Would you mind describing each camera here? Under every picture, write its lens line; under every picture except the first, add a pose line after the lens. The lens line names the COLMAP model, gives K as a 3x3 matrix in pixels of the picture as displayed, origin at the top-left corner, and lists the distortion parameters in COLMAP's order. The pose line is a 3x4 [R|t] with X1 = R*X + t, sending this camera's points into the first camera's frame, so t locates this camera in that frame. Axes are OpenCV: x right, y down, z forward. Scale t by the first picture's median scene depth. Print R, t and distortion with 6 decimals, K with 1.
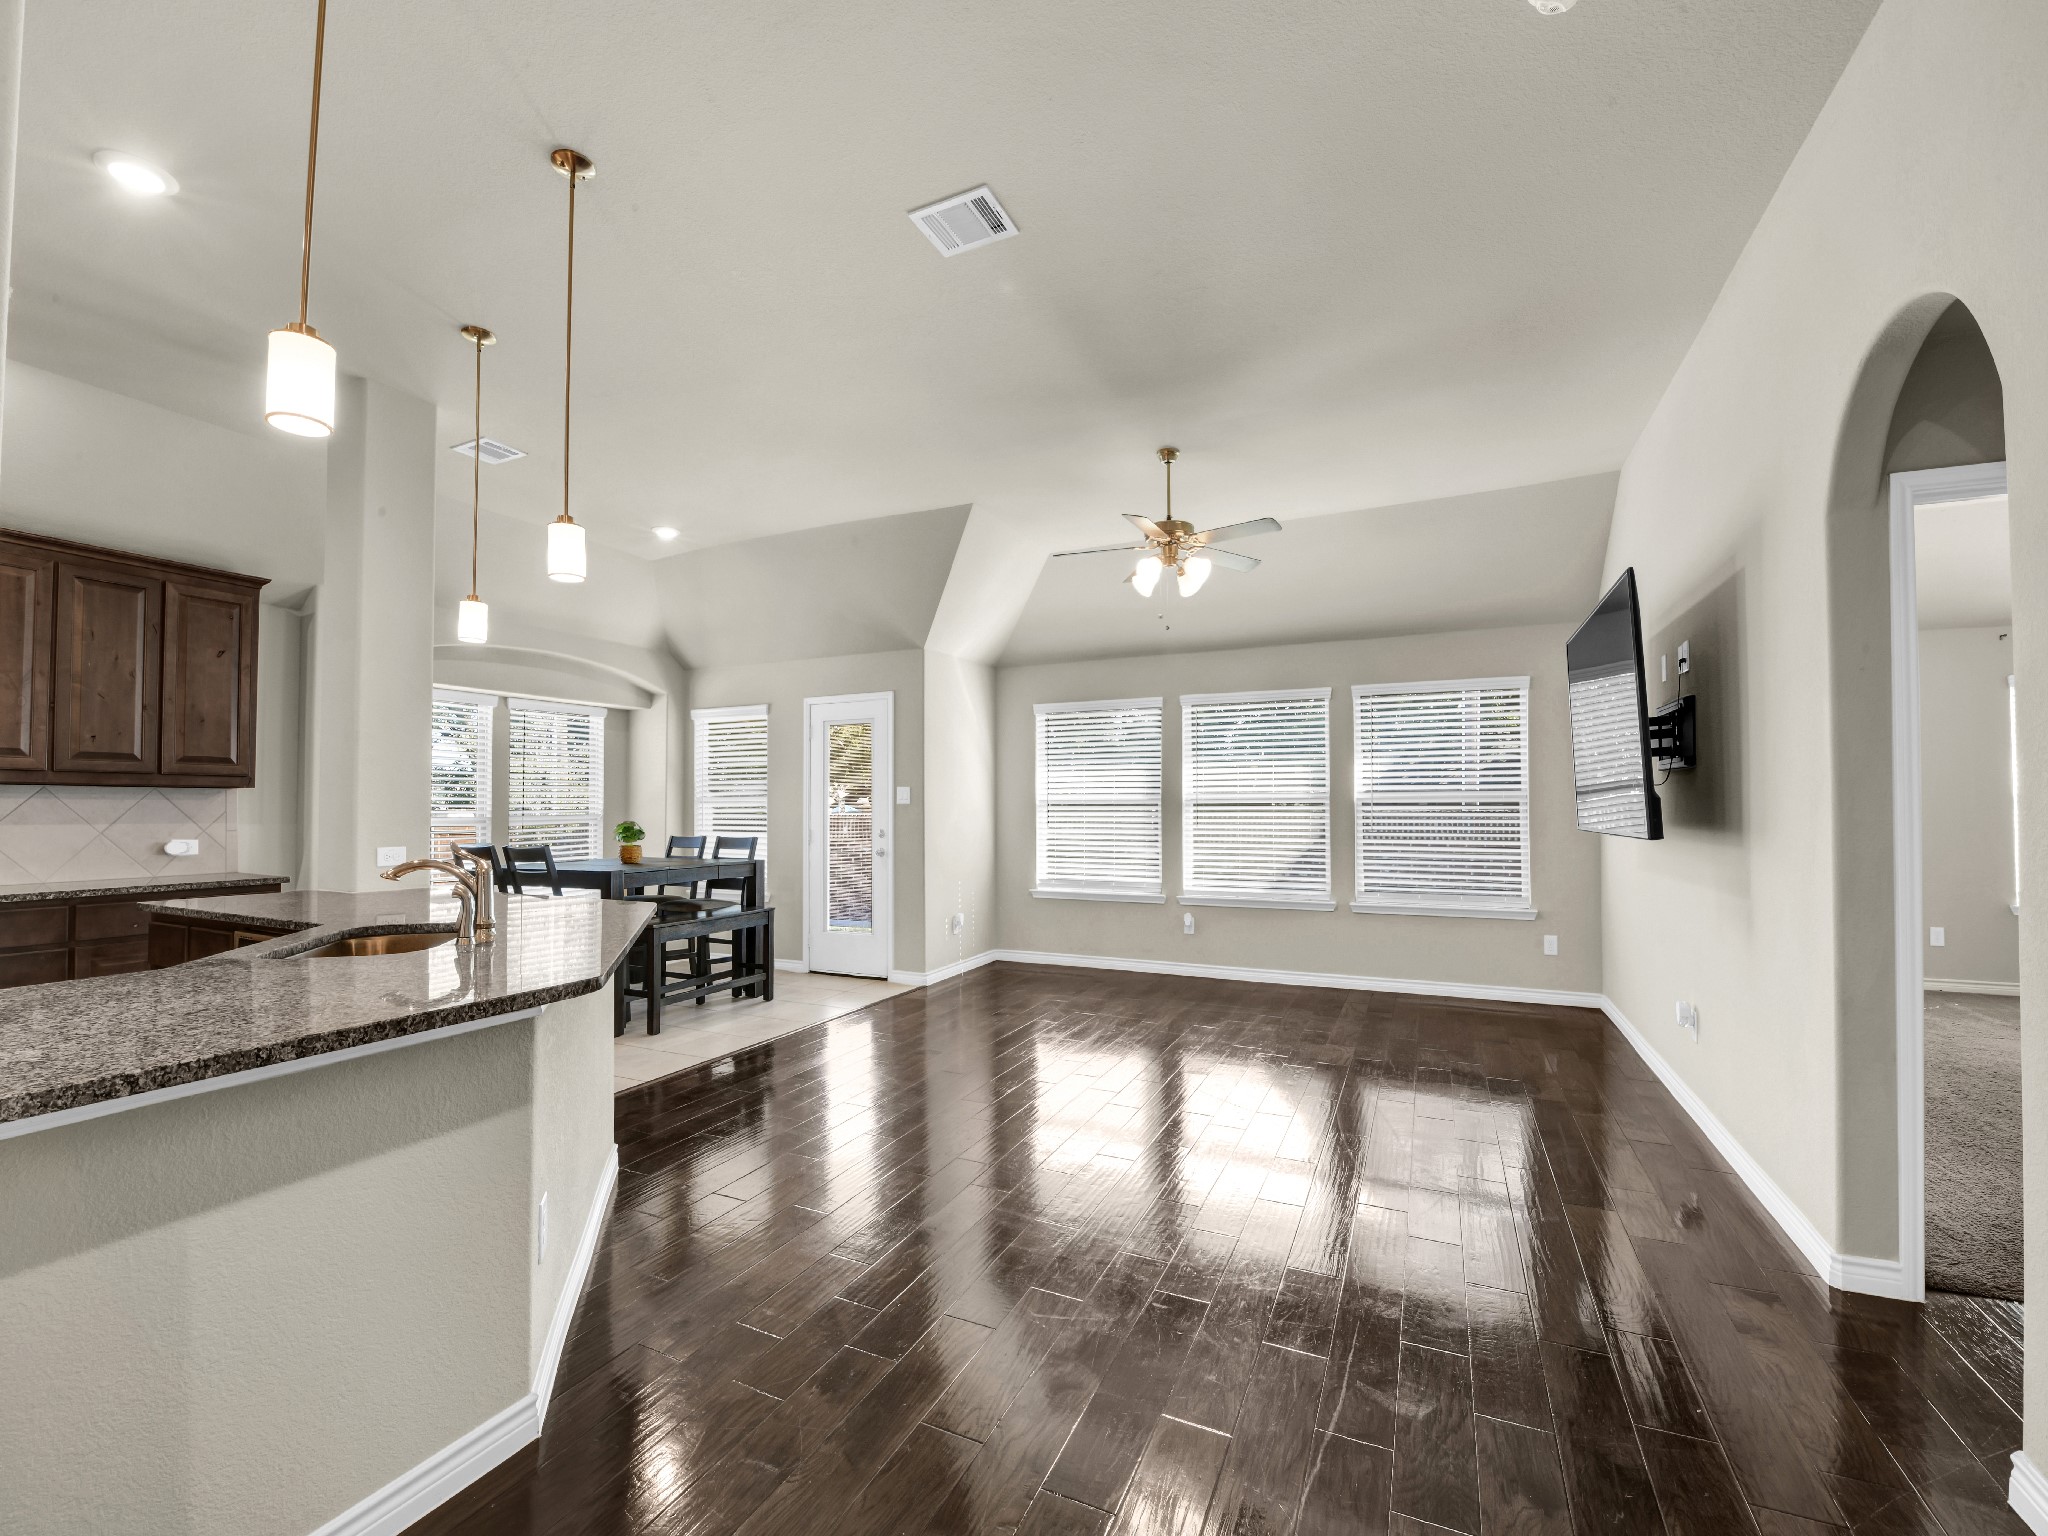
lens RADIAL K [[853.5, 0, 1027.8], [0, 853.5, 790.9], [0, 0, 1]] dist [-0.015826, -0.000497]
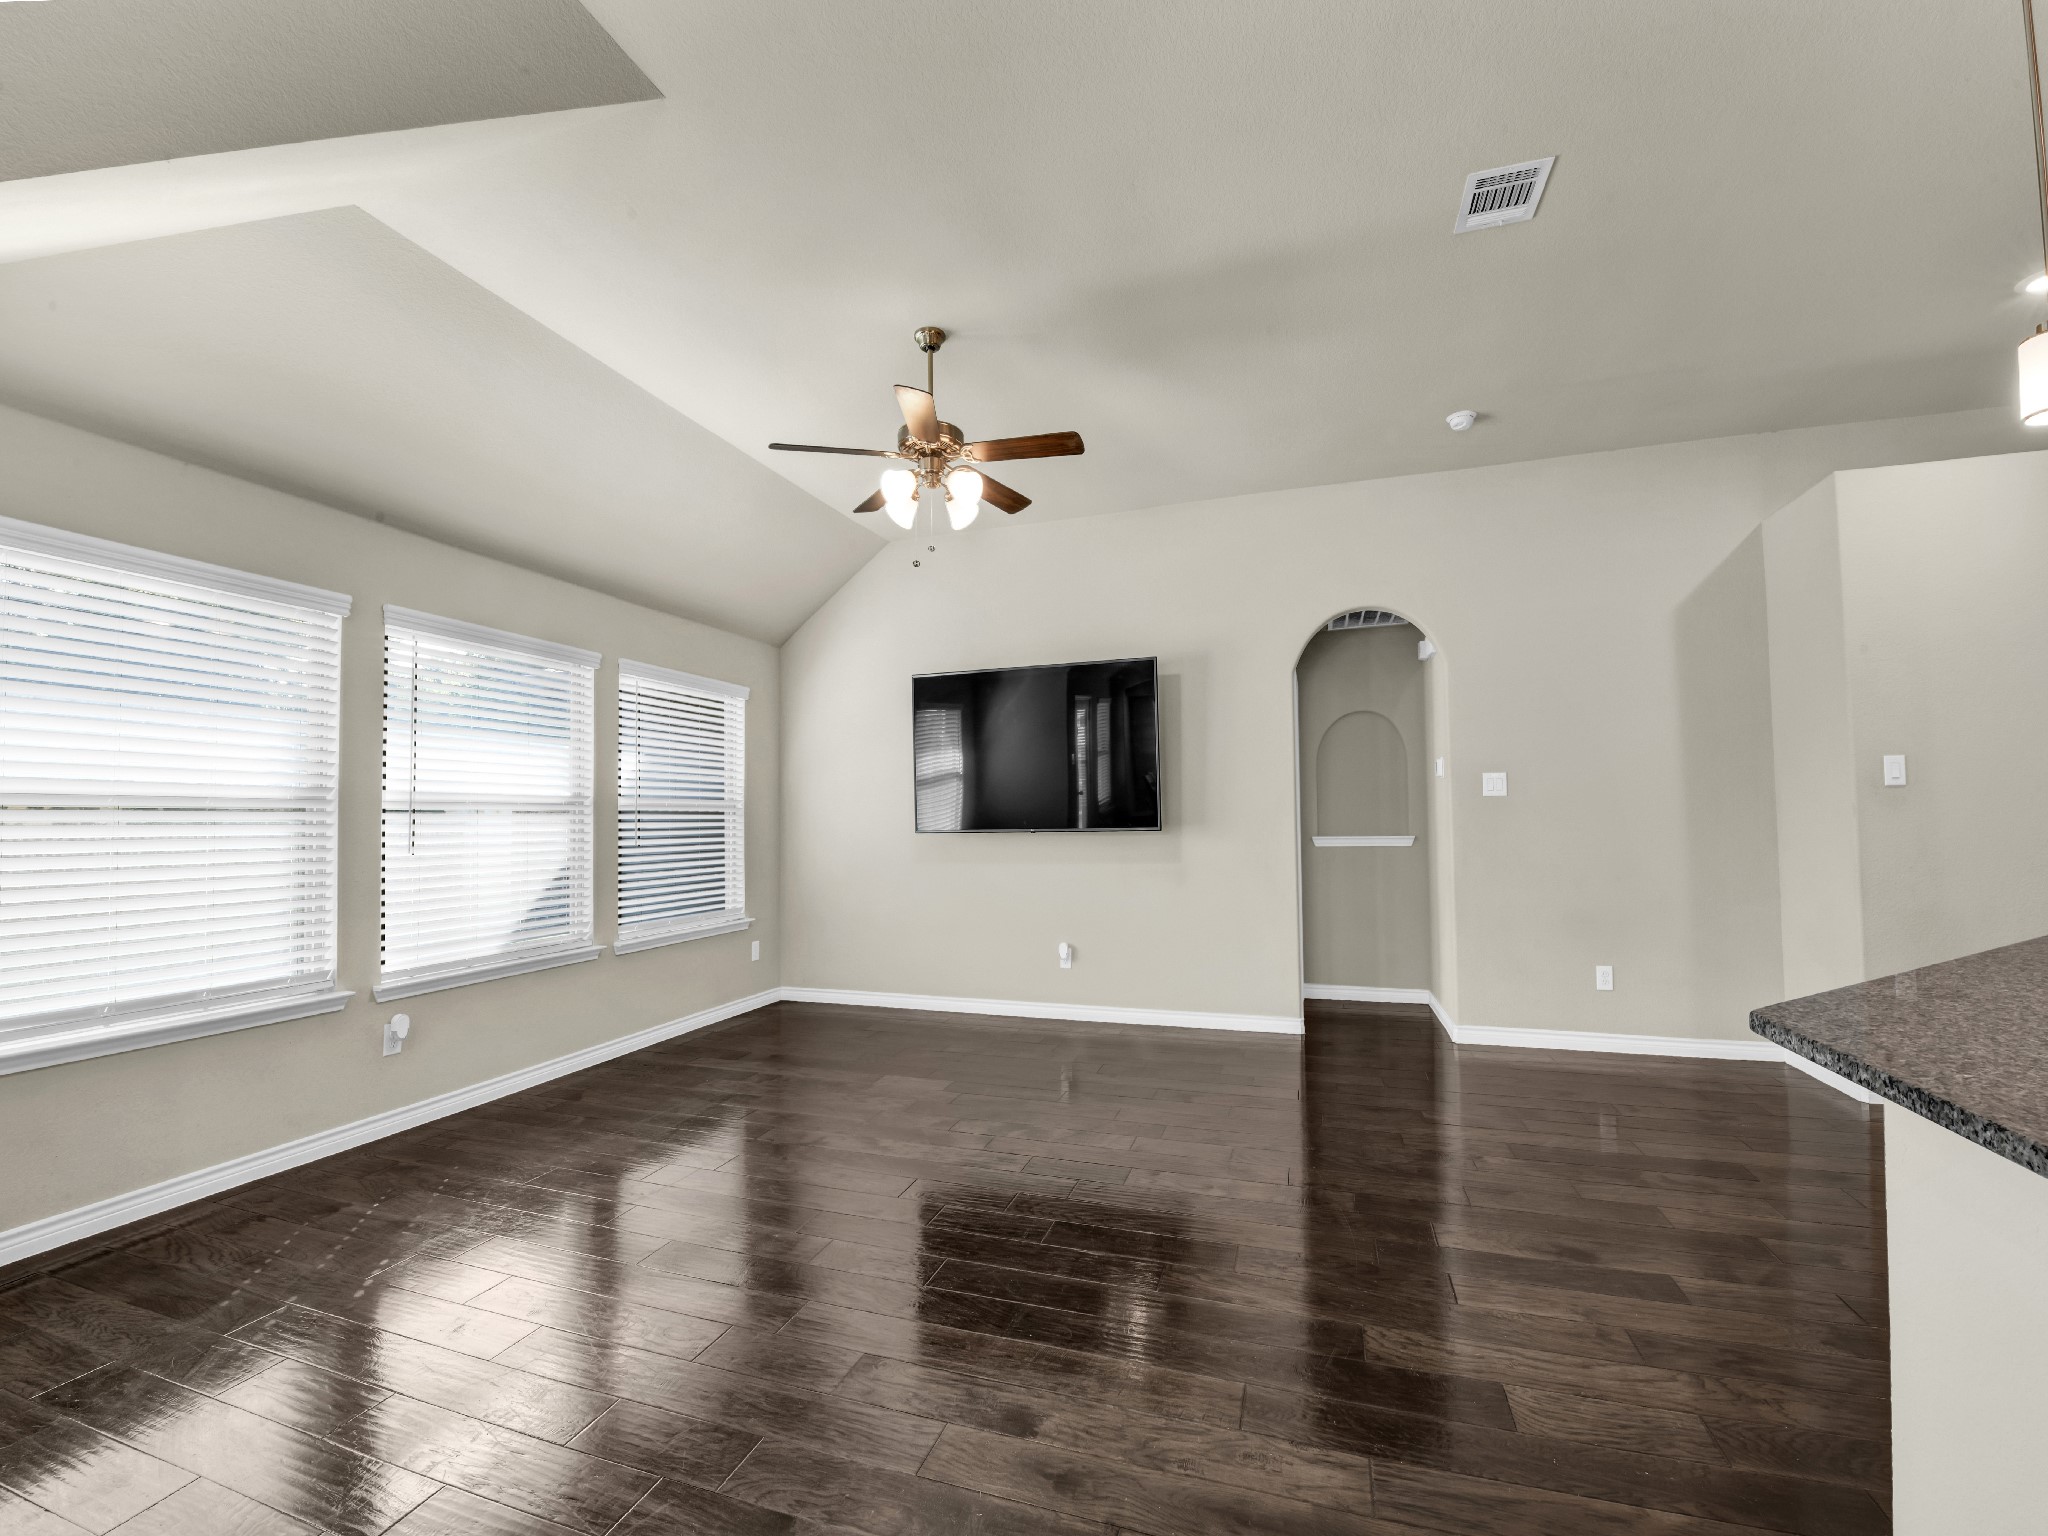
lens RADIAL K [[853.5, 0, 1027.8], [0, 853.5, 790.9], [0, 0, 1]] dist [-0.015826, -0.000497]
pose [[-0.121352, 0.039425, 0.991826, -0.417458], [-0.008221, 0.999137, -0.040721, 0.024892], [-0.992576, -0.013096, -0.120923, 0.732243]]
